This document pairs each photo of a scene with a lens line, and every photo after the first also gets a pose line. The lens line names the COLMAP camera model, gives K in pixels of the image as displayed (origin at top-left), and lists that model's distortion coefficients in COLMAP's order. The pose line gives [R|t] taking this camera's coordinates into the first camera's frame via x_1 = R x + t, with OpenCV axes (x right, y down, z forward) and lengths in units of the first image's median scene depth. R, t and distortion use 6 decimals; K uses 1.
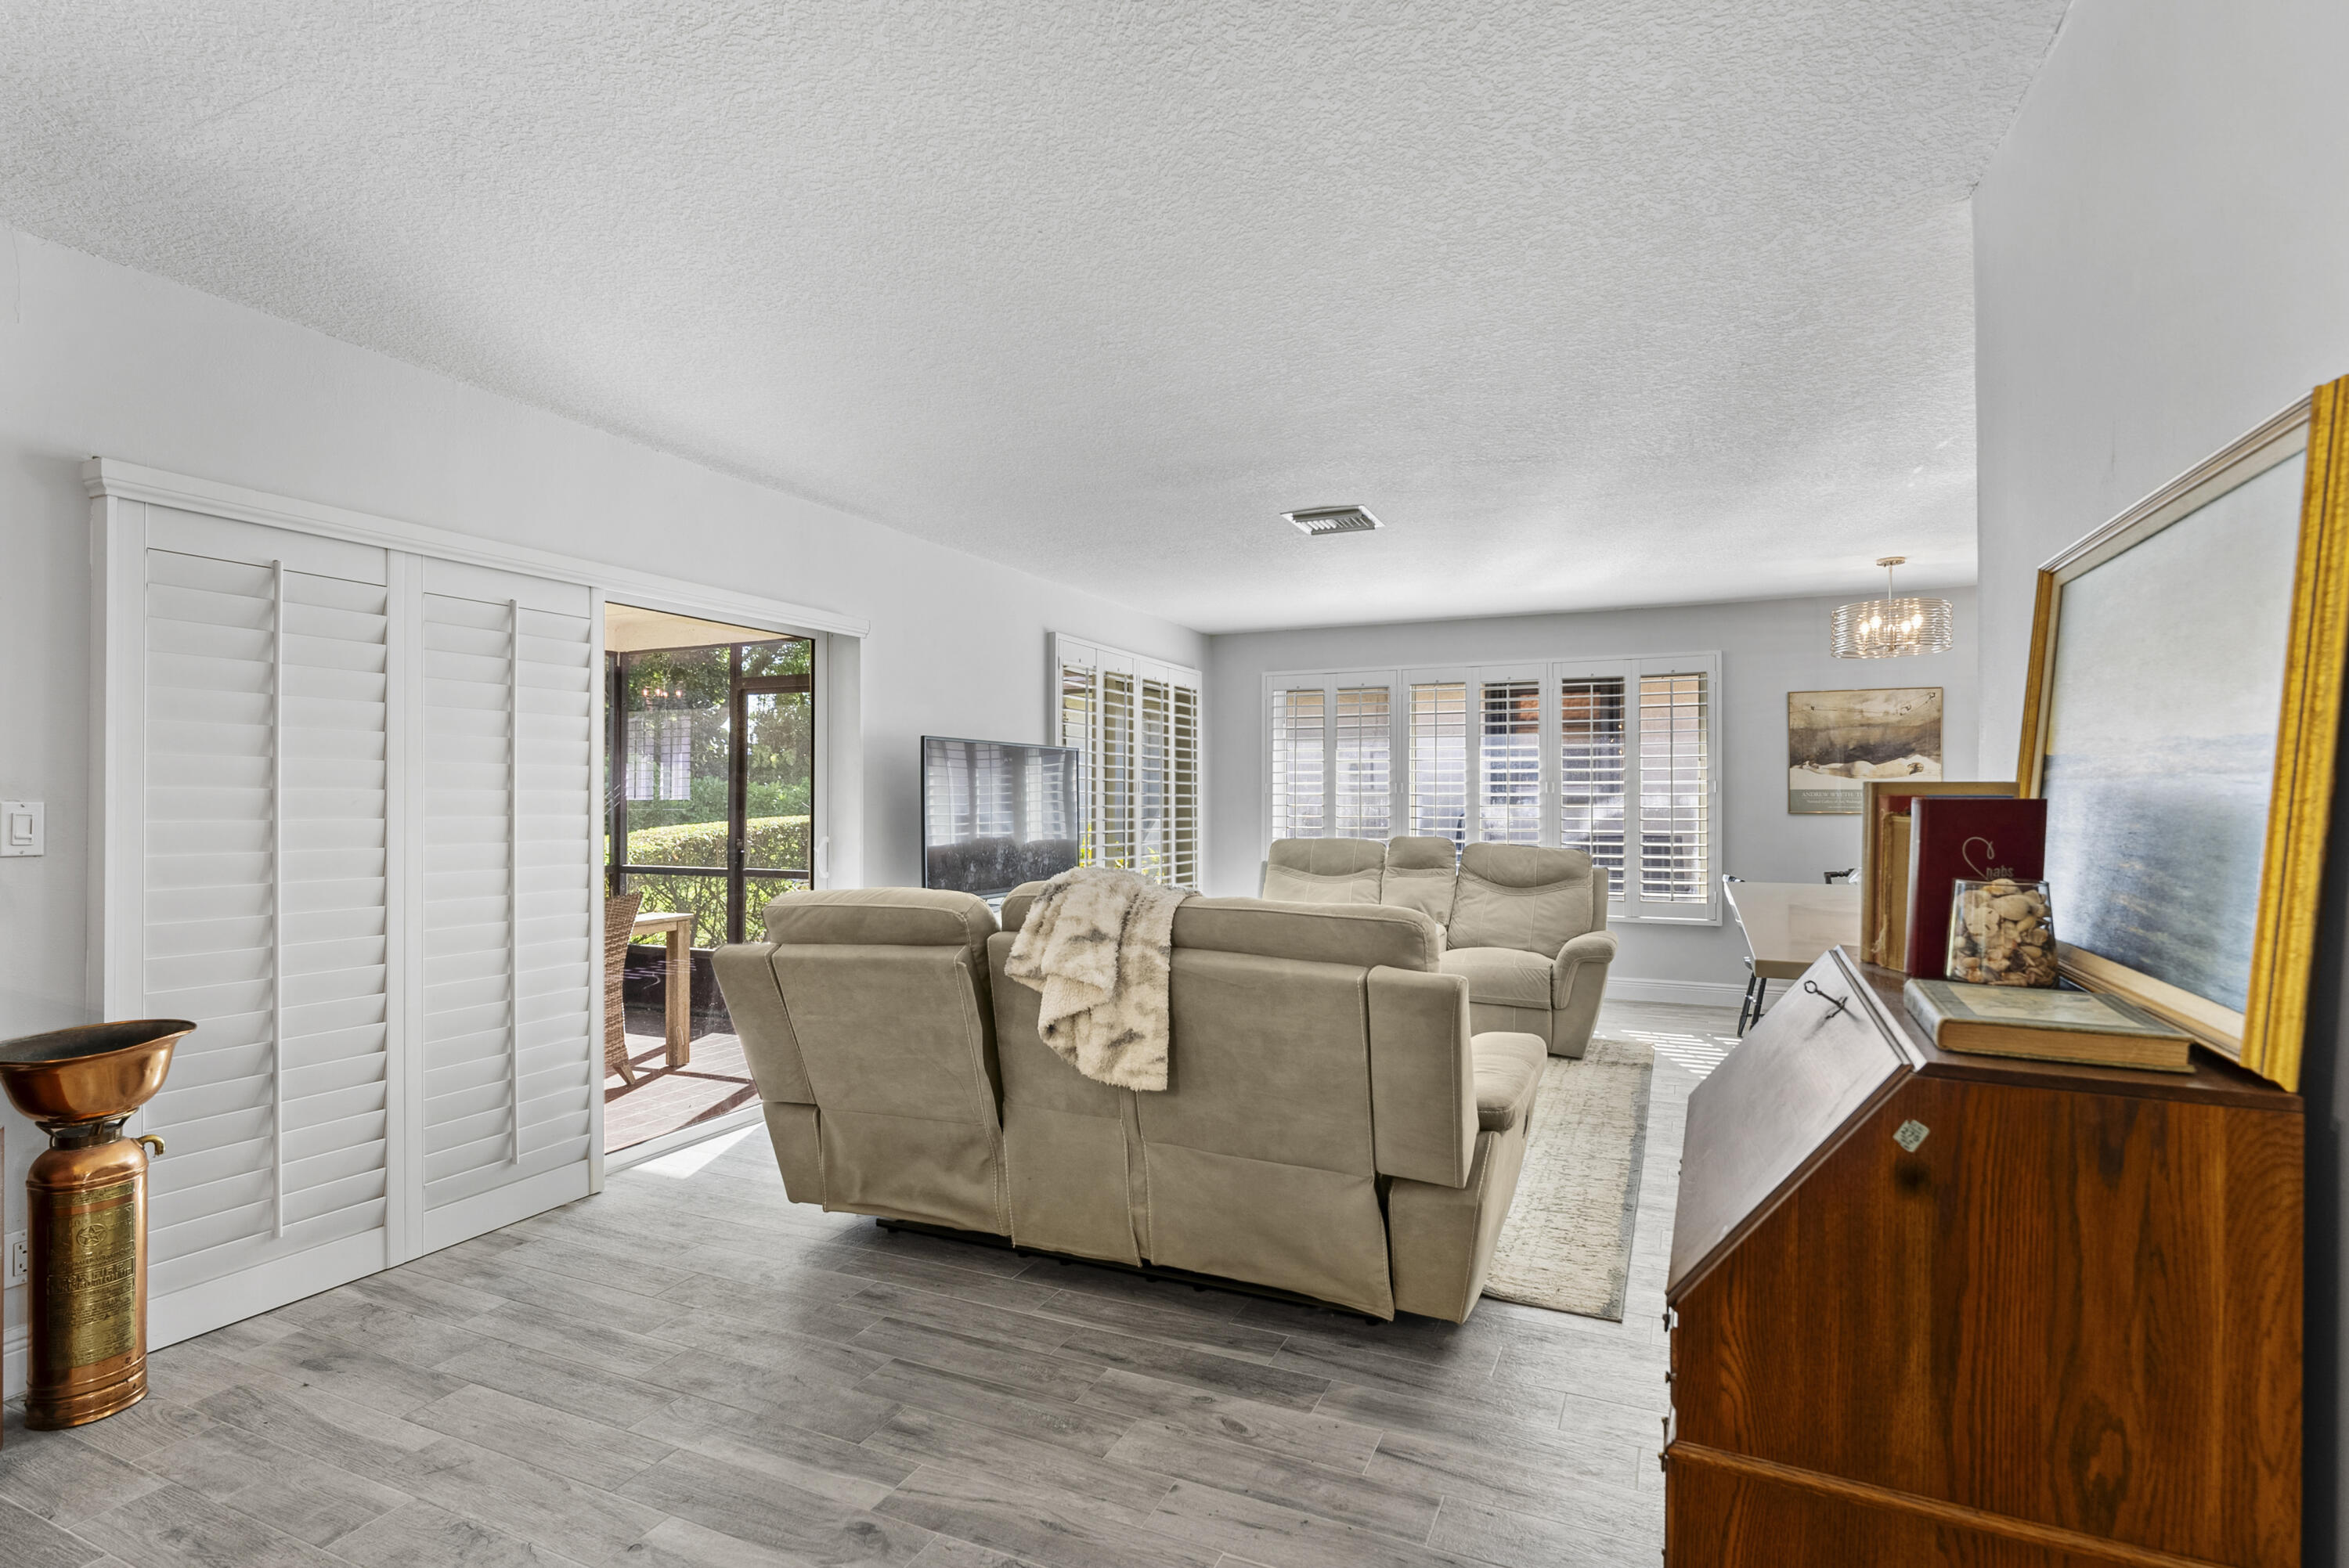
lens RADIAL K [[1123.3, 0, 1178.3], [0, 1123.3, 790.0], [0, 0, 1]] dist [0.003413, 0.000541]
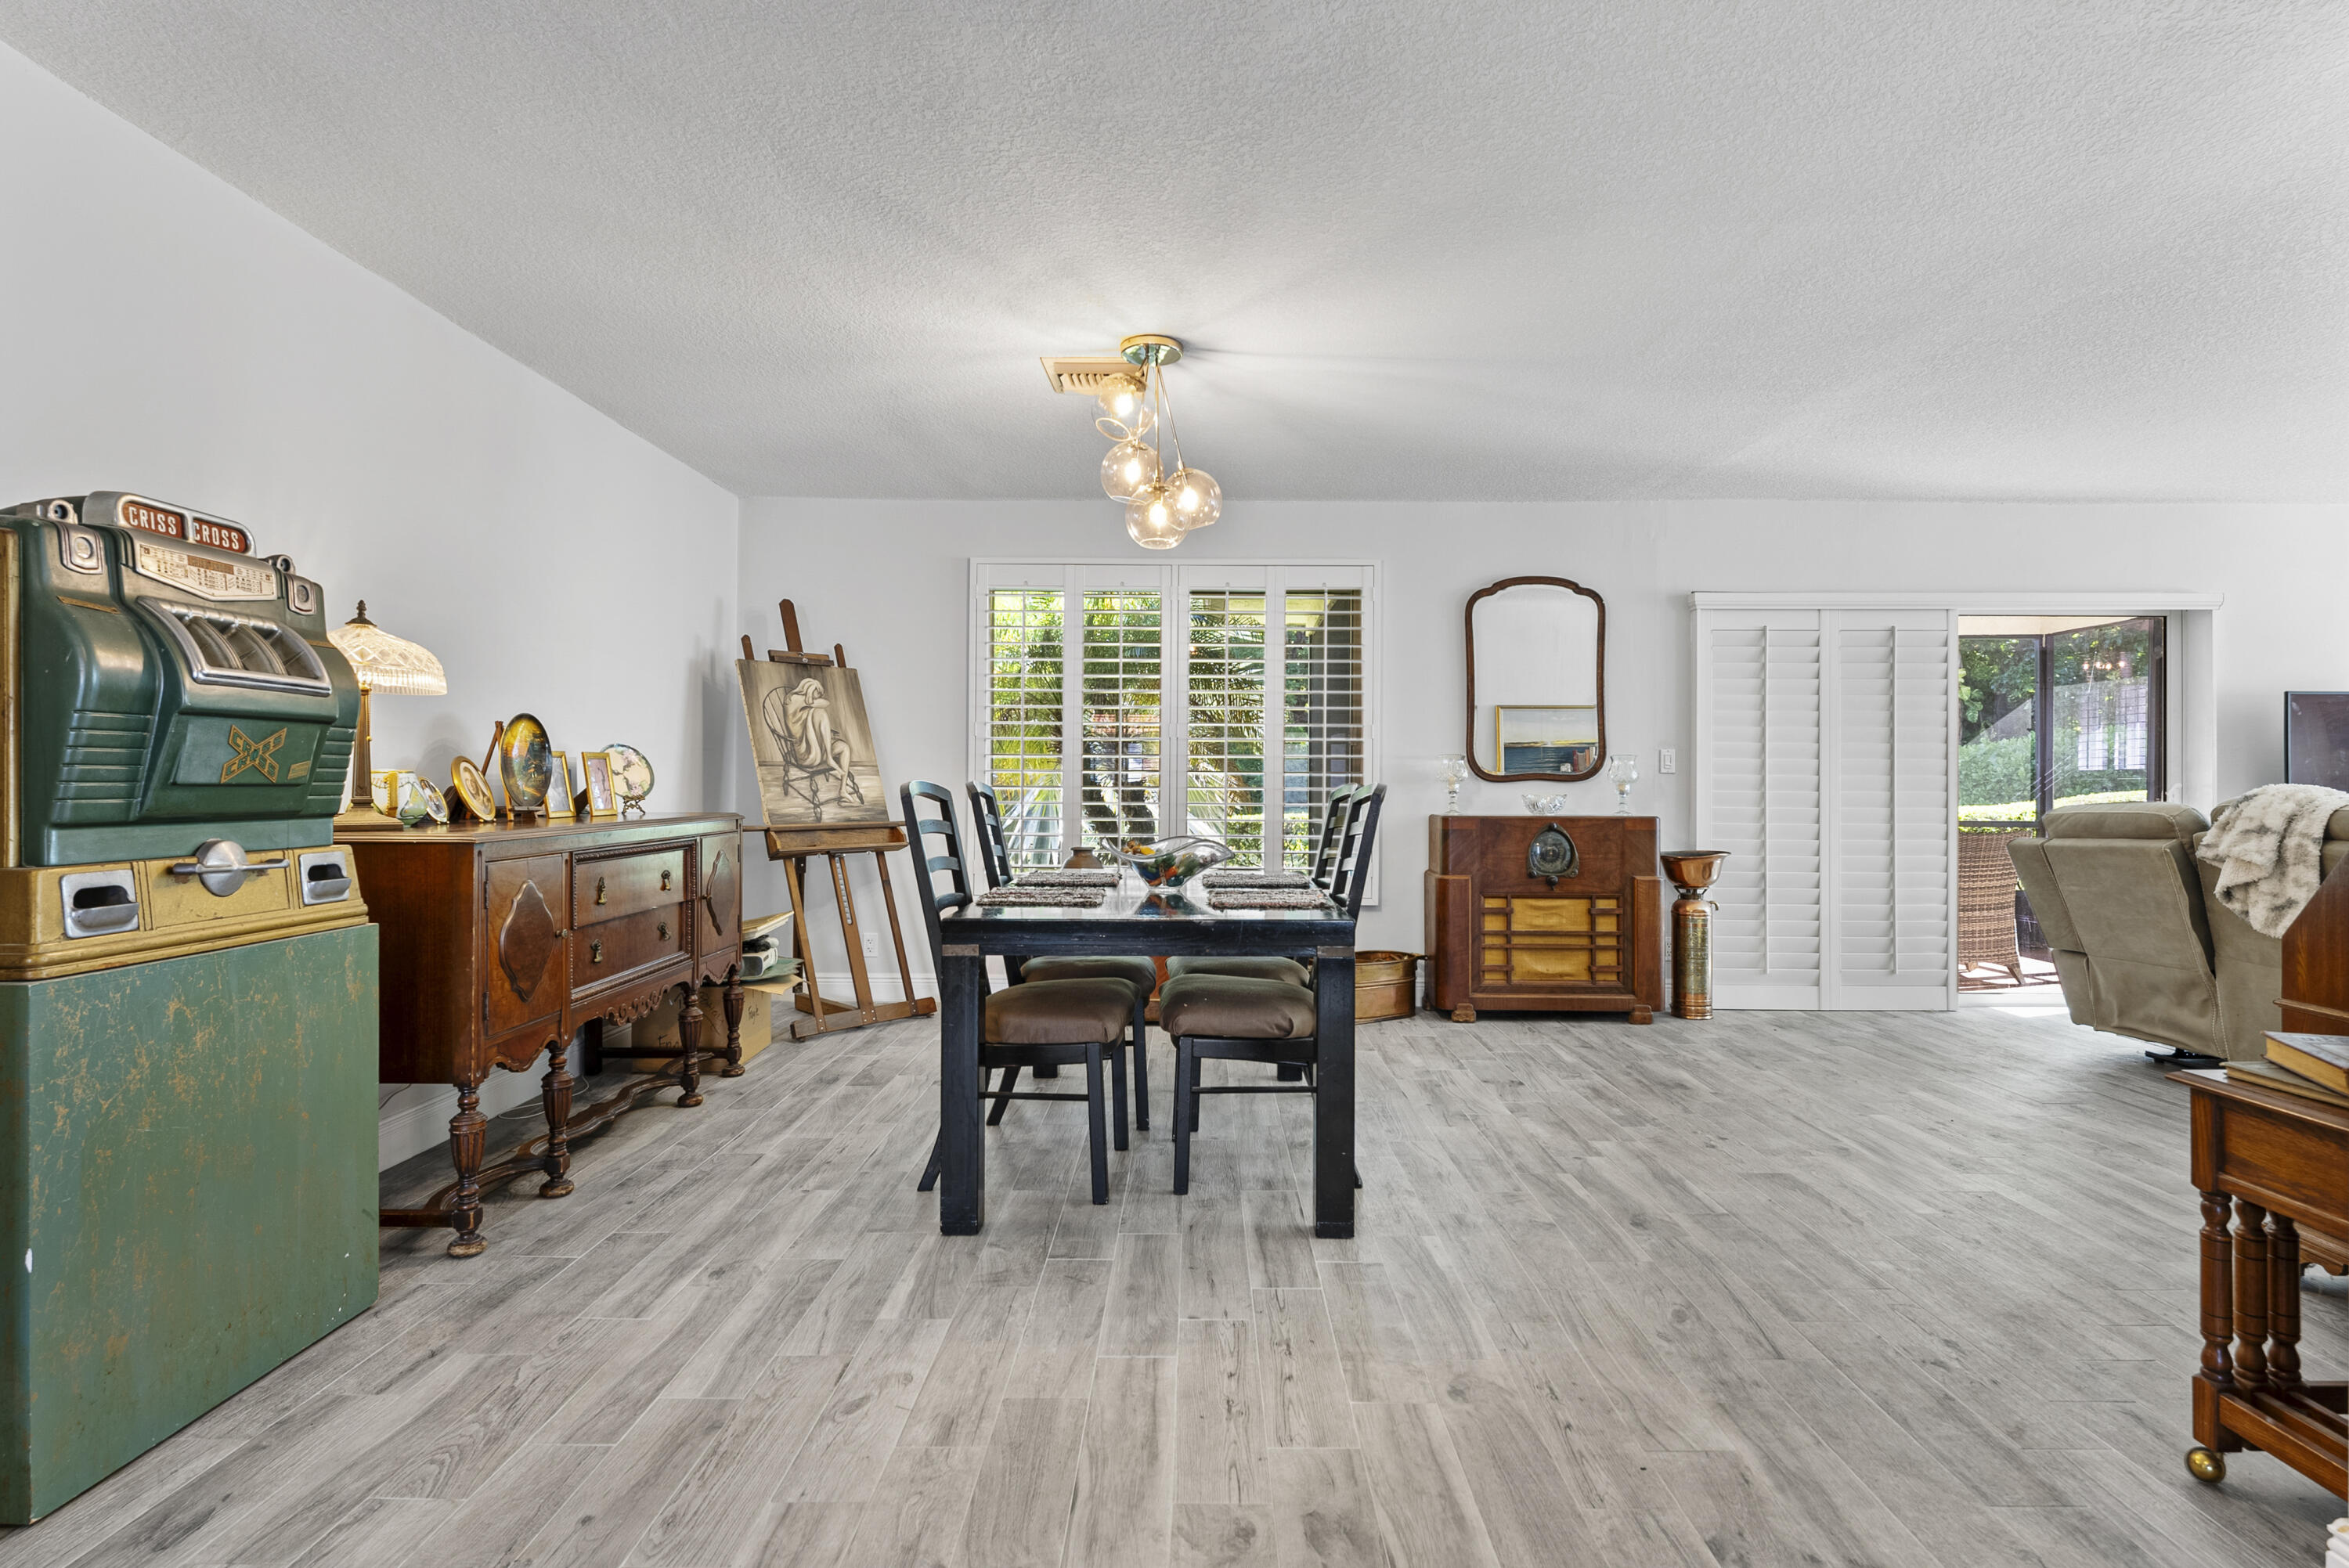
lens RADIAL K [[1215.7, 0, 1166.3], [0, 1215.7, 777.0], [0, 0, 1]] dist [0.004004, 0.000195]
pose [[0.397744, -0.002928, -0.917492, 0.738247], [0.000586, 0.999996, -0.002937, 0.064692], [0.917496, 0.000630, 0.397744, -0.809679]]
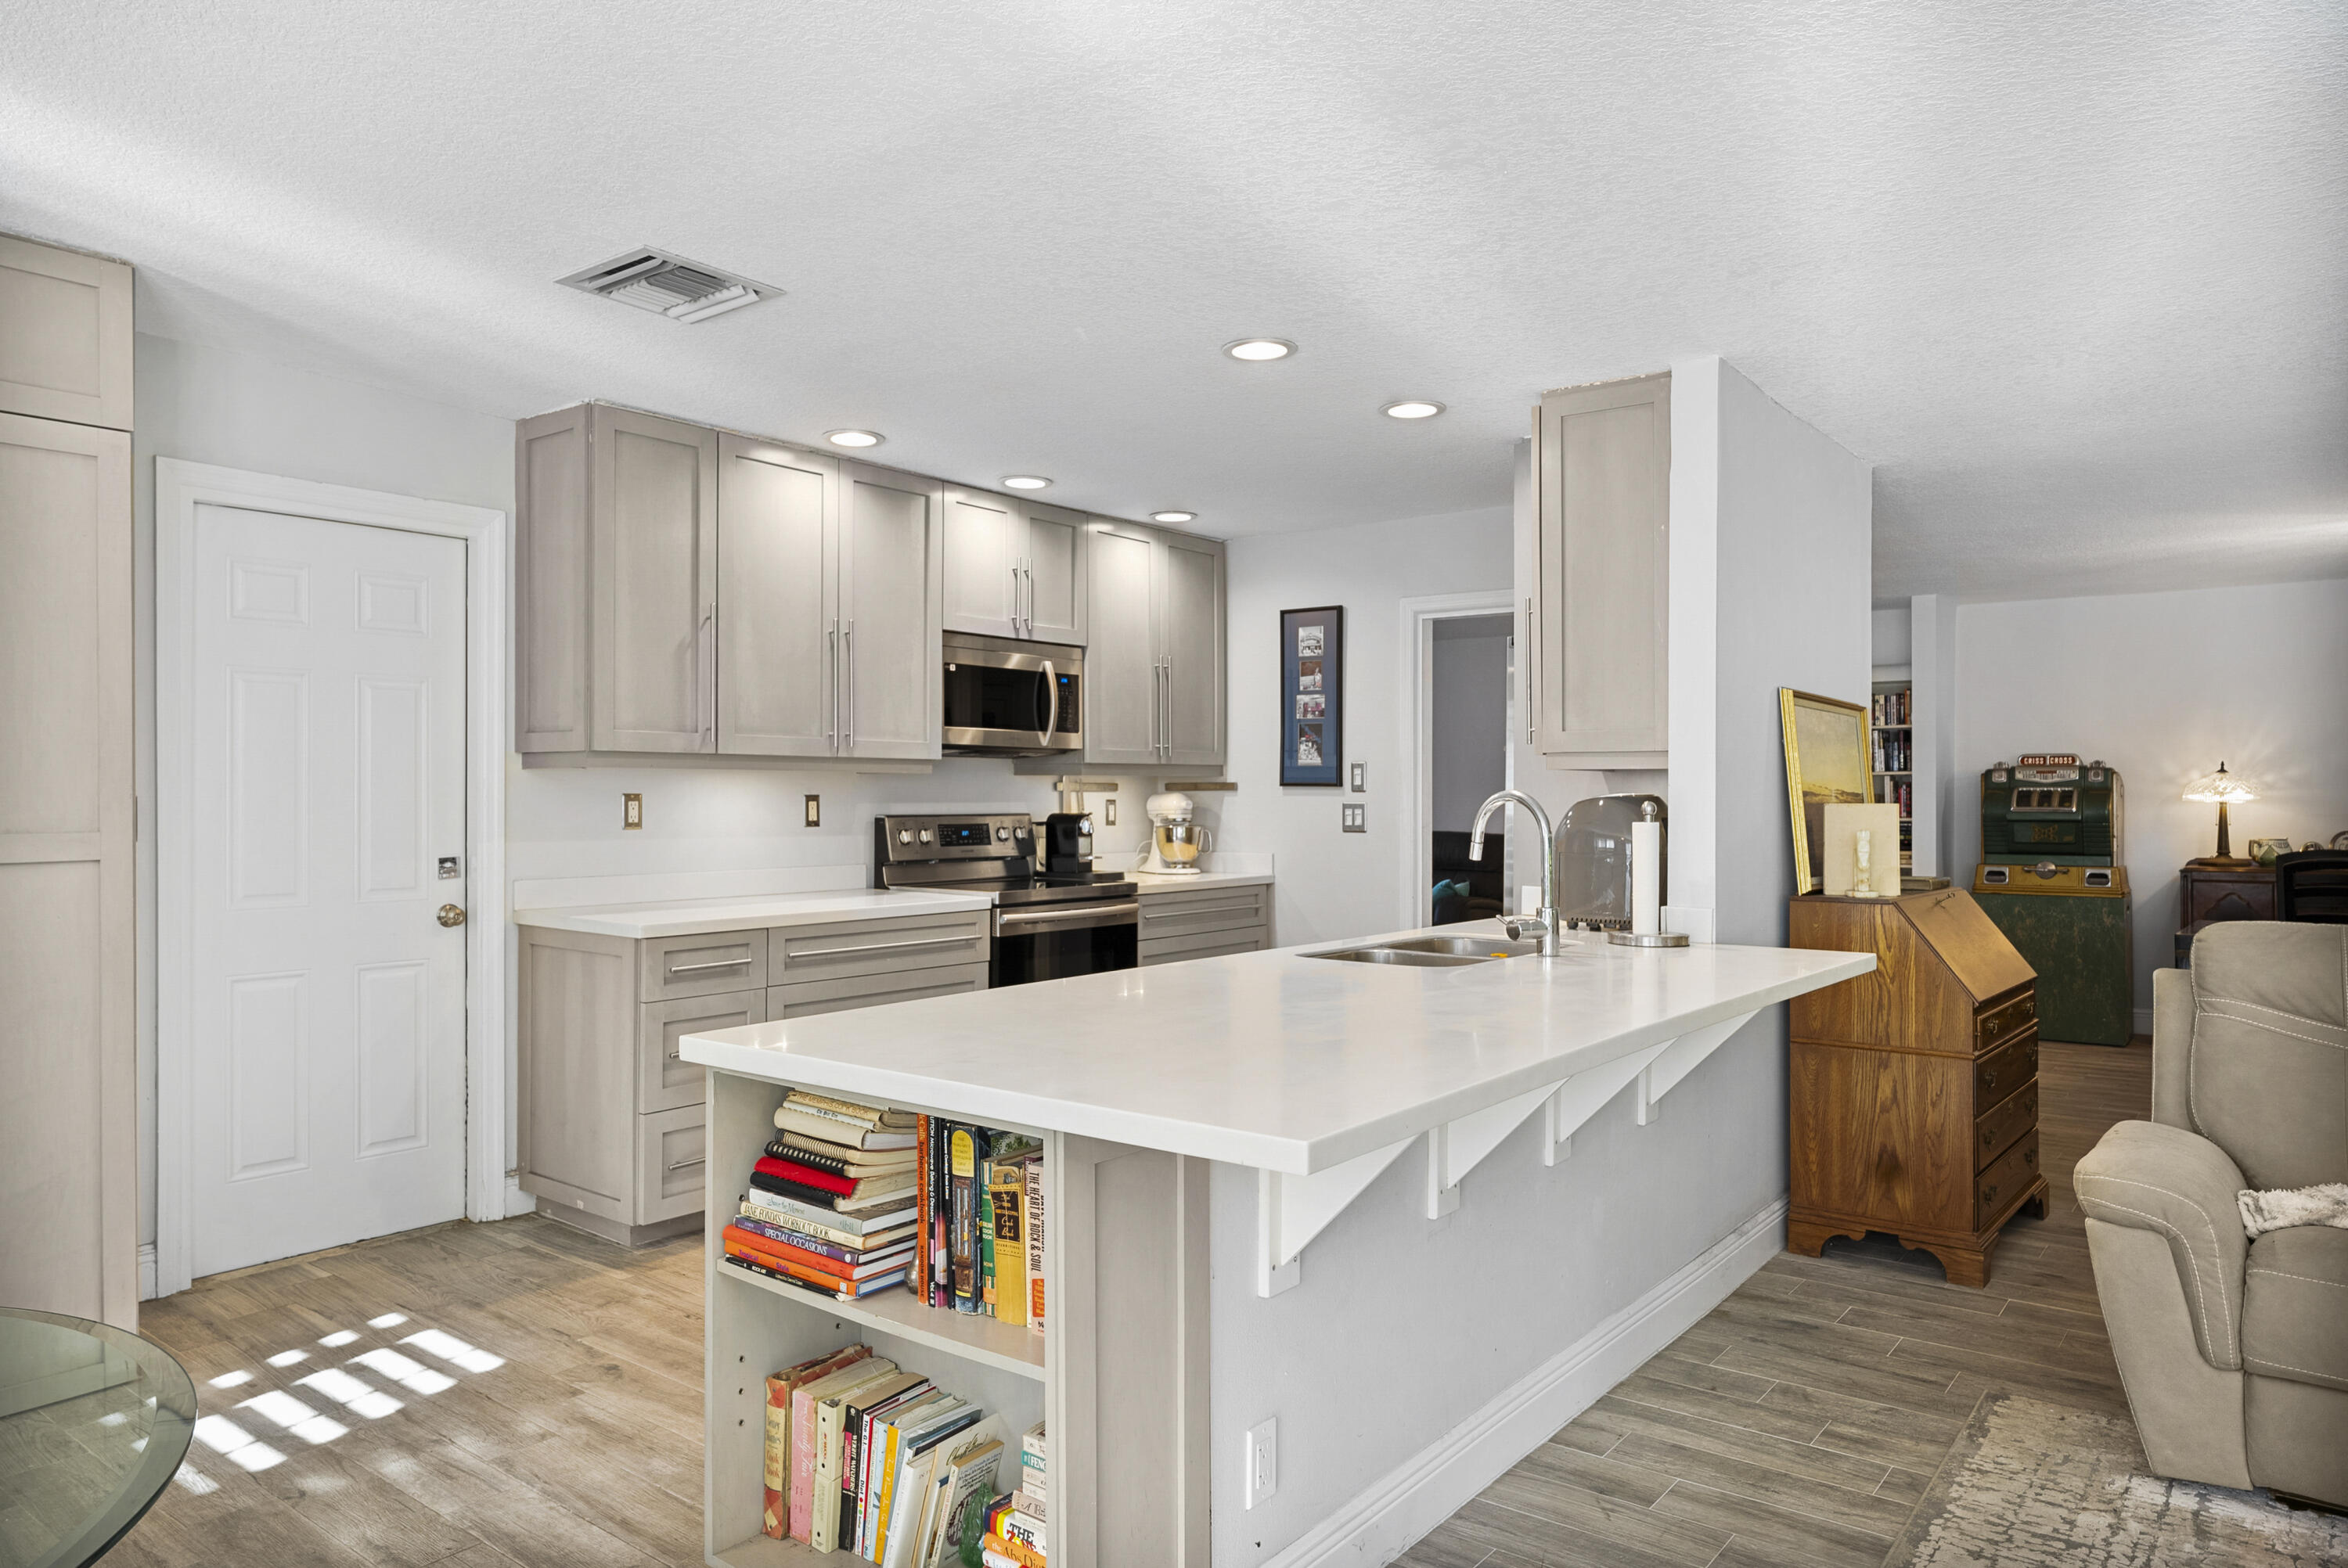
lens RADIAL K [[1509.4, 0, 1179.1], [0, 1509.4, 797.2], [0, 0, 1]] dist [-0.003476, -0.000566]
pose [[-0.971567, -0.000684, 0.236766, 0.743346], [-0.002585, 0.999967, -0.007721, 0.000209], [-0.236752, -0.008113, -0.971536, 2.444958]]
